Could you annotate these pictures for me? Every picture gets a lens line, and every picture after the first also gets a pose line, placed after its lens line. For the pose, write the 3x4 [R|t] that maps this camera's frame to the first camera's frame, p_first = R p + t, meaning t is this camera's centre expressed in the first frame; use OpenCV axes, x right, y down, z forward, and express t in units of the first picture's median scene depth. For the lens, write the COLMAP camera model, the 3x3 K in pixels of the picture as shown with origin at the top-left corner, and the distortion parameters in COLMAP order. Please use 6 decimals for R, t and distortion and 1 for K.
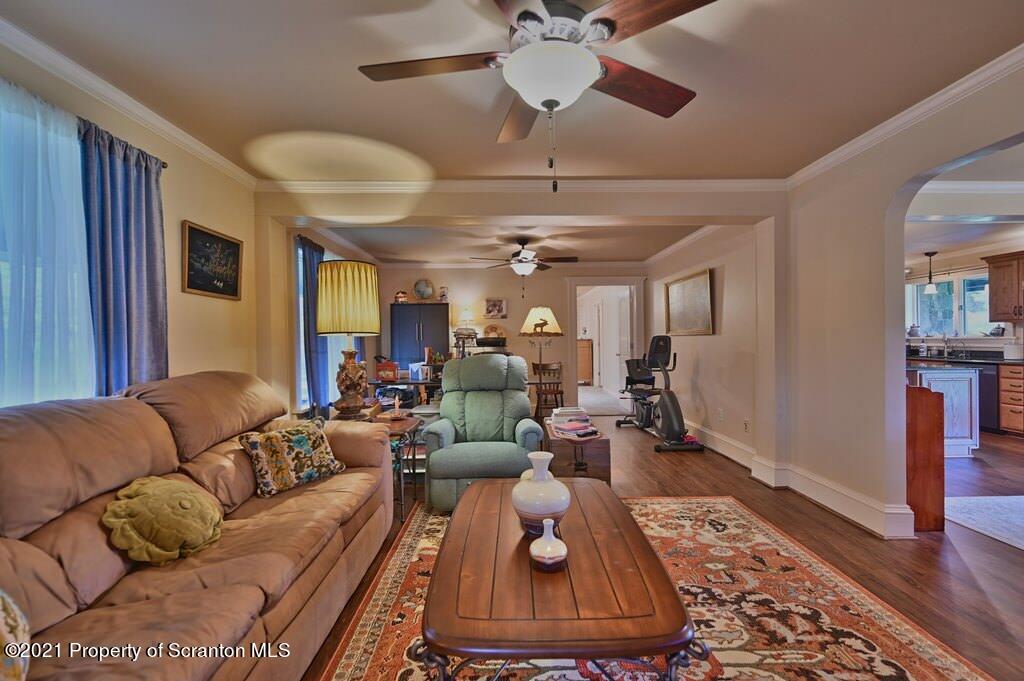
lens RADIAL K [[444.7, 0, 510.1], [0, 444.7, 339.3], [0, 0, 1]] dist [-0.002494, 0.000035]
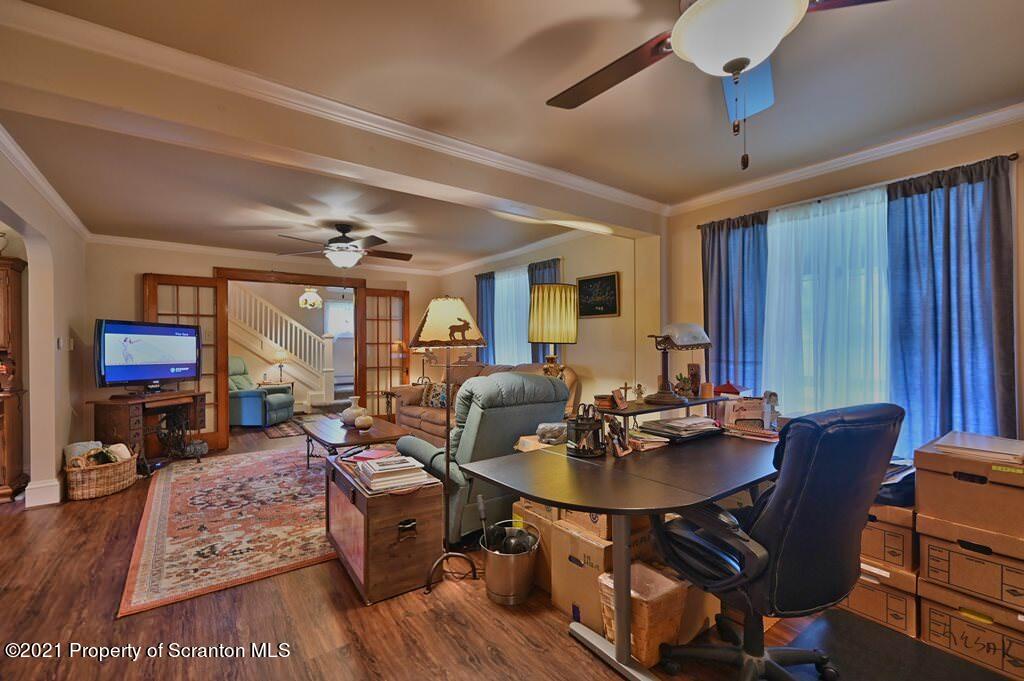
lens RADIAL K [[444.7, 0, 508.4], [0, 444.7, 342.4], [0, 0, 1]] dist [-0.002494, 0.000035]
pose [[-0.817123, 0.012508, -0.576328, 0.513696], [0.014680, 0.999892, 0.000887, -0.017555], [0.576277, -0.007736, -0.817218, 2.284529]]
